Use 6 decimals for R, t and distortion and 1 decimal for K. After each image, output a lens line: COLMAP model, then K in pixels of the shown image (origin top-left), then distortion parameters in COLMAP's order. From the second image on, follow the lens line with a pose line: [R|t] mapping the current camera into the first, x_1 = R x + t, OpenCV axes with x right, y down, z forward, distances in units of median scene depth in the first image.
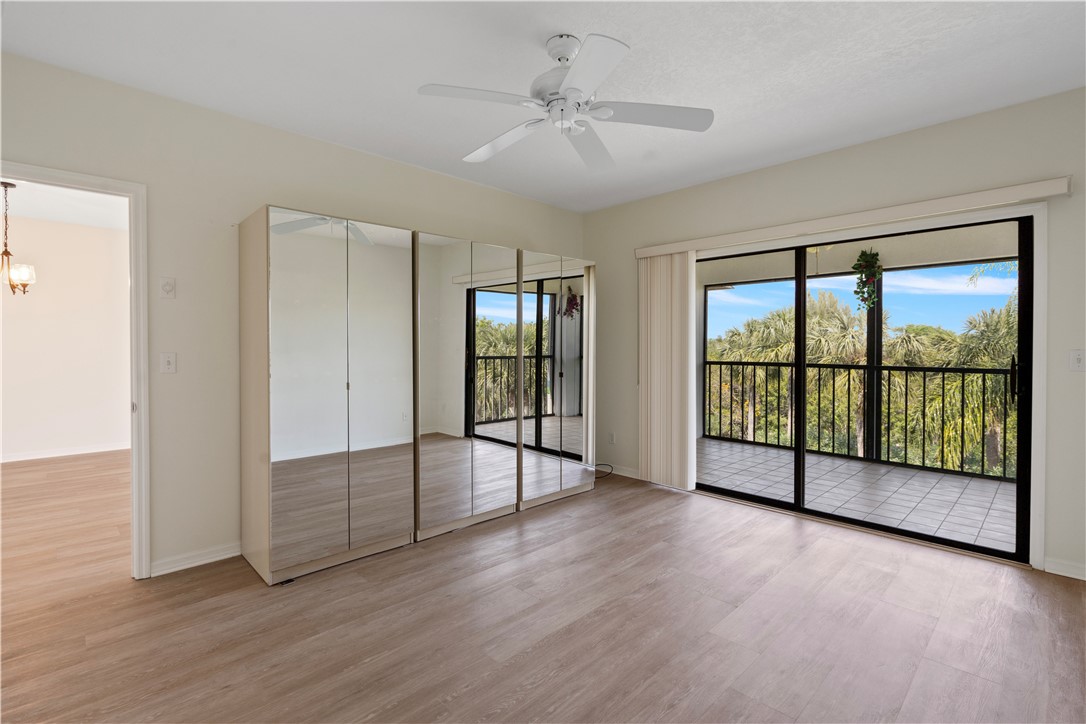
lens RADIAL K [[497.0, 0, 536.3], [0, 497.0, 353.9], [0, 0, 1]] dist [-0.006237, 0.004005]
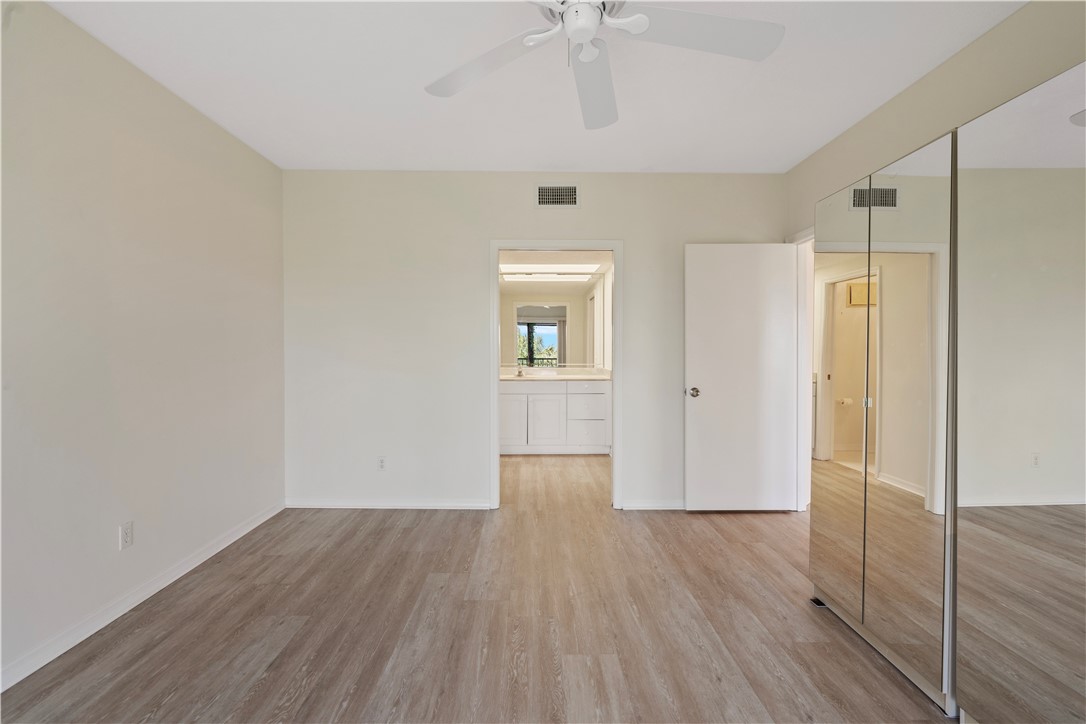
lens RADIAL K [[497.0, 0, 535.0], [0, 497.0, 359.5], [0, 0, 1]] dist [-0.006237, 0.004005]
pose [[-0.689293, 0.009724, -0.724417, 0.642149], [-0.014202, 0.999536, 0.026930, -0.015502], [0.724343, 0.028851, -0.688836, 1.503557]]
